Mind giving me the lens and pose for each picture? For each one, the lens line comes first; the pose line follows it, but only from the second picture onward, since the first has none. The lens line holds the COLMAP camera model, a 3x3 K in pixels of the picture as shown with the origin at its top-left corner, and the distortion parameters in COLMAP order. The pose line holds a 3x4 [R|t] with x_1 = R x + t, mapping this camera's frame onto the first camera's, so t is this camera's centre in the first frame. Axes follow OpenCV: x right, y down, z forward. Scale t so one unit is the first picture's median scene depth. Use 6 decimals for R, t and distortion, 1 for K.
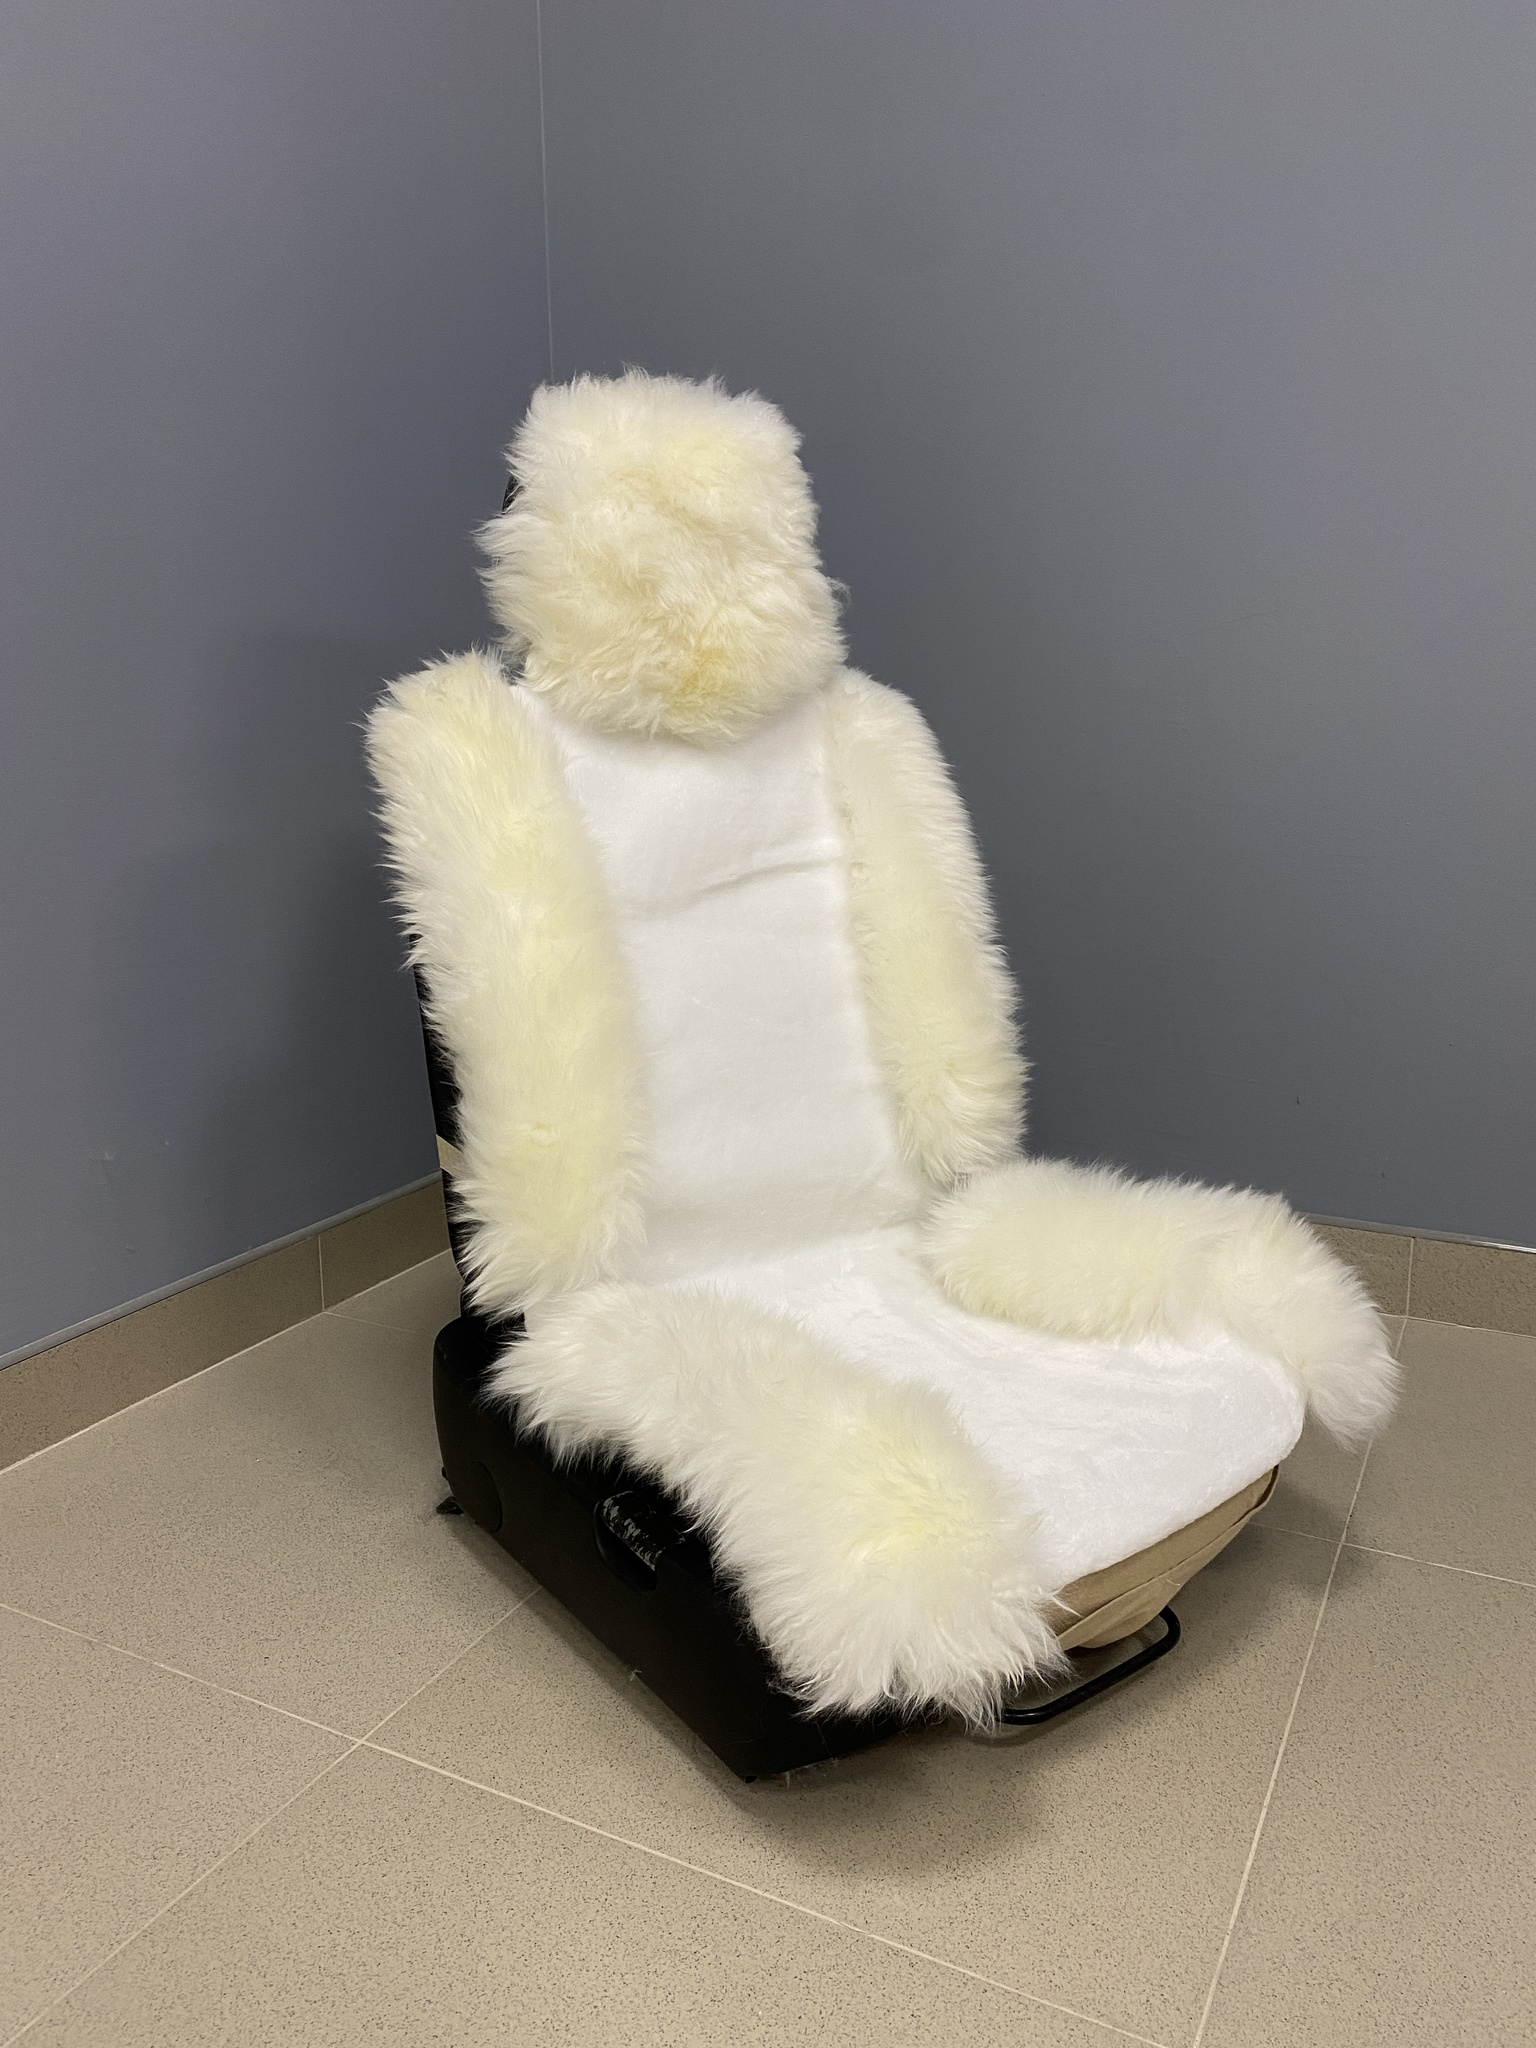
lens RADIAL K [[1553.6, 0, 753.1], [0, 1553.6, 1027.7], [0, 0, 1]] dist [0.002737, 0.002245]
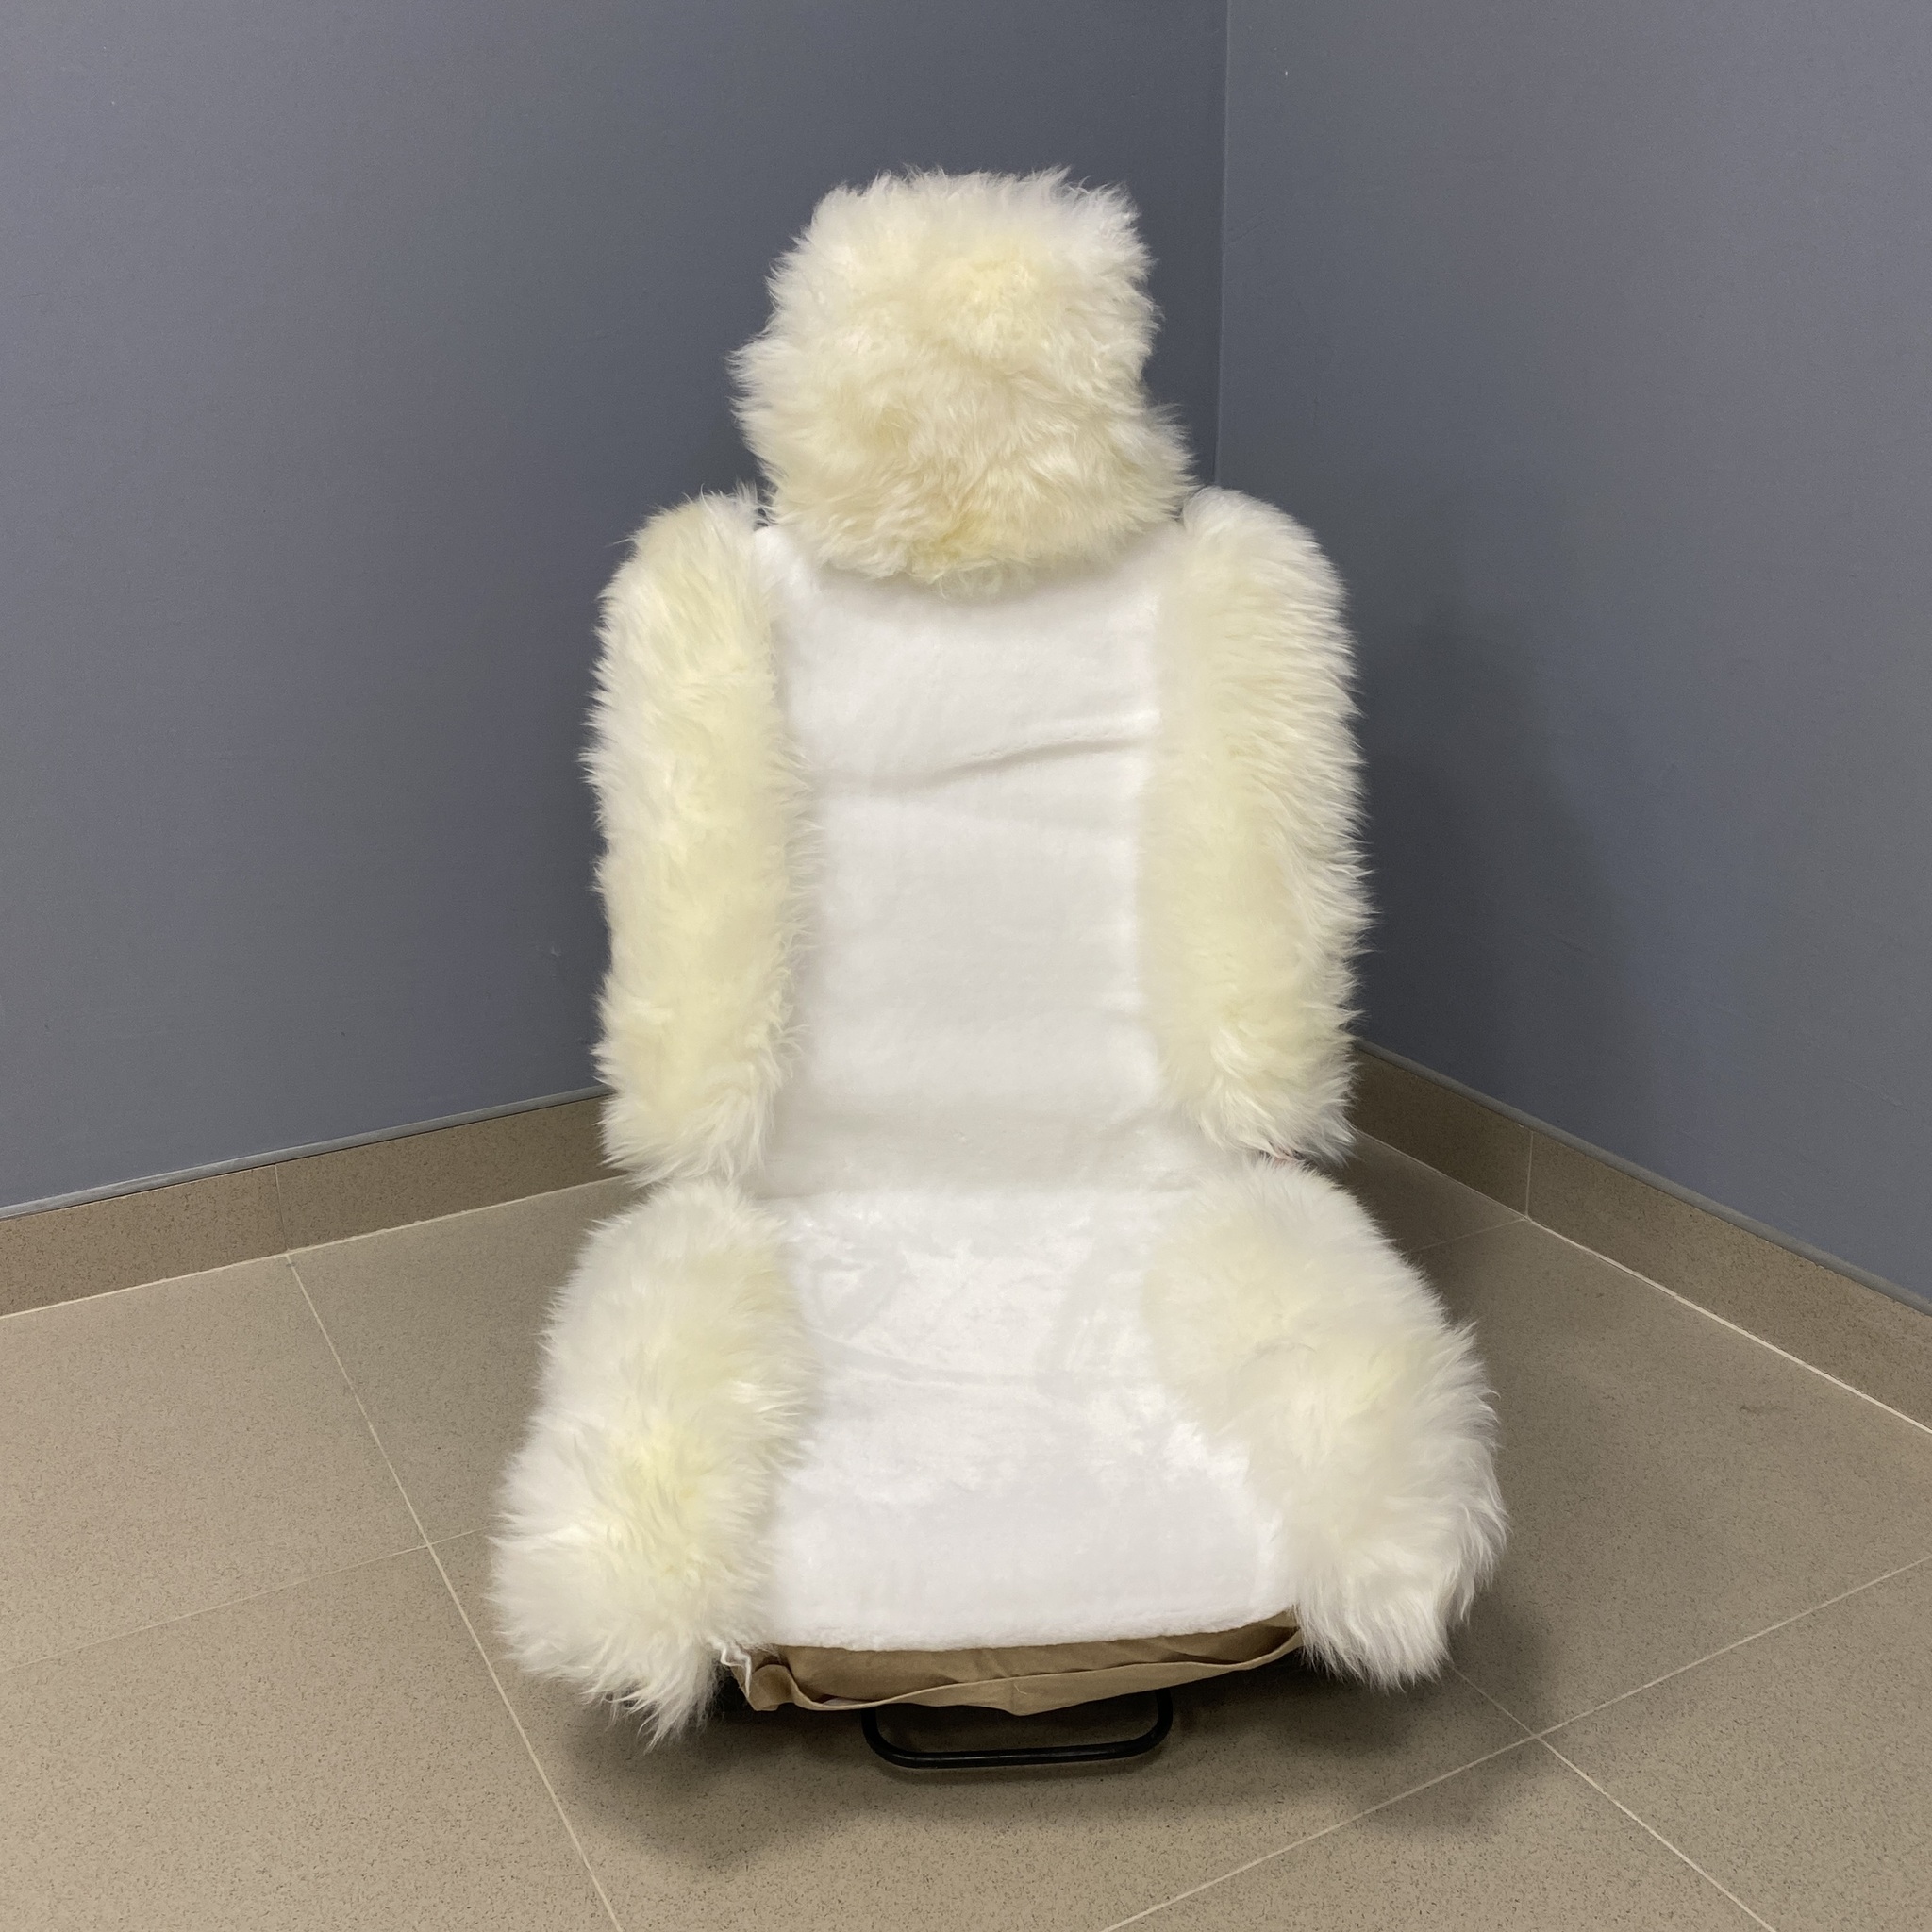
lens RADIAL K [[1958.6, 0, 969.5], [0, 1958.6, 979.7], [0, 0, 1]] dist [0.006374, 0.000000]
pose [[0.831136, 0.172687, -0.528576, 0.630792], [-0.111432, 0.982999, 0.145932, -0.146053], [0.544790, -0.062389, 0.836249, 0.082685]]
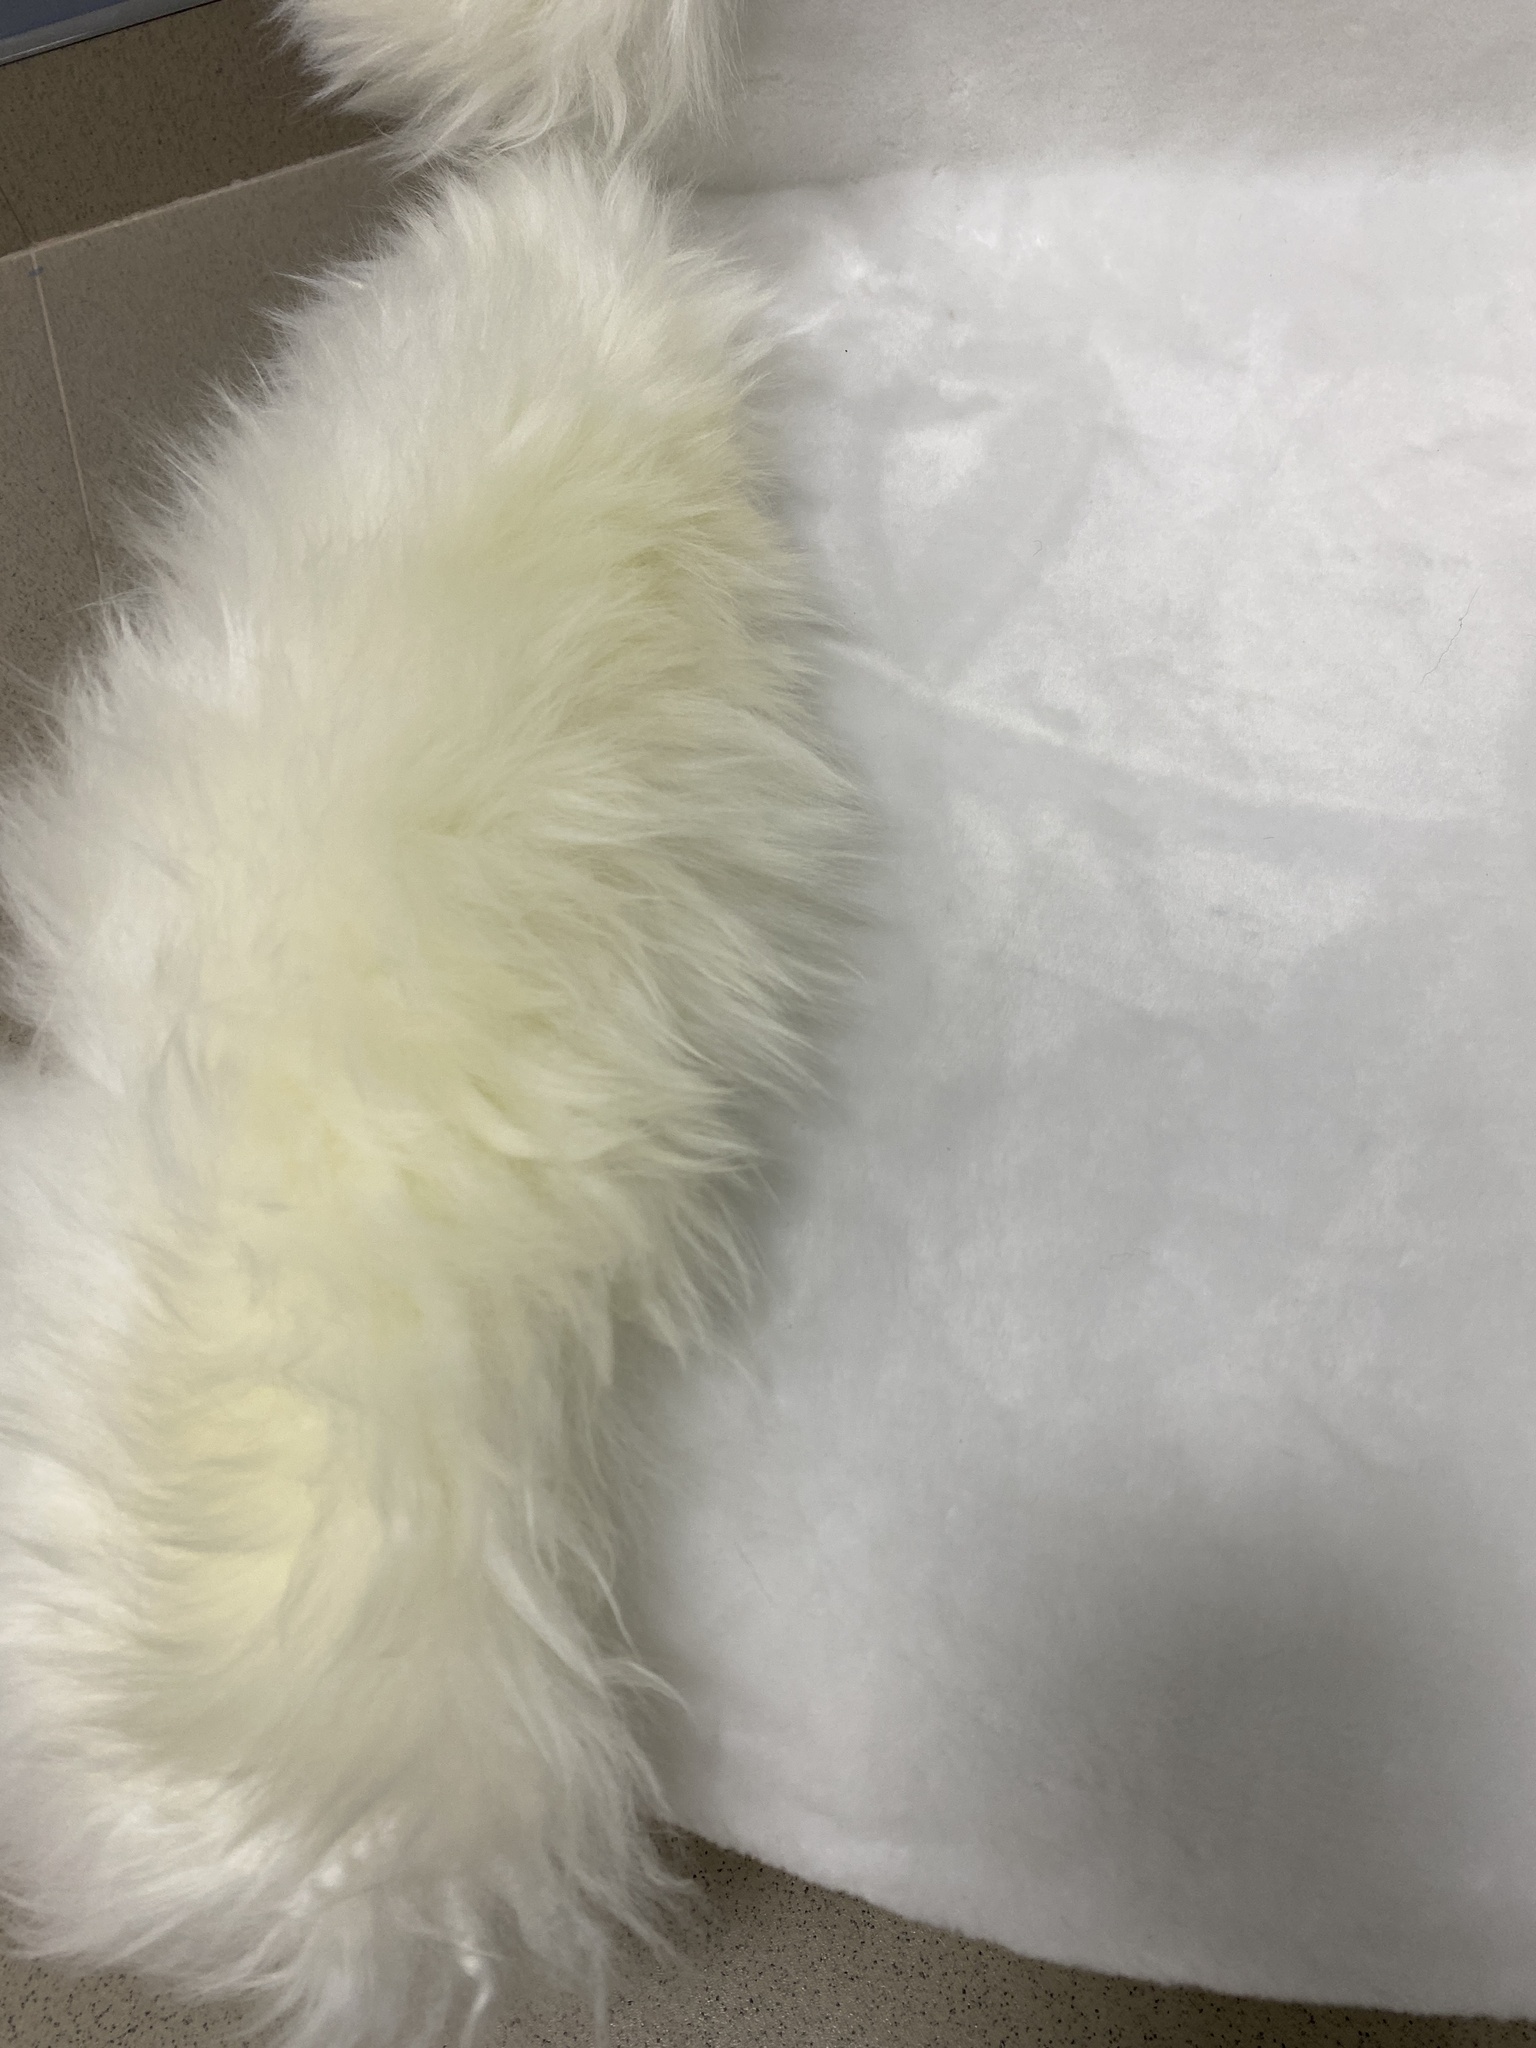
lens RADIAL K [[1553.6, 0, 767.1], [0, 1553.6, 1012.4], [0, 0, 1]] dist [0.002737, 0.002245]
pose [[0.746102, 0.508696, -0.429605, 0.170985], [-0.038342, 0.676969, 0.735012, 0.038007], [0.664727, -0.531922, 0.524593, 0.724755]]
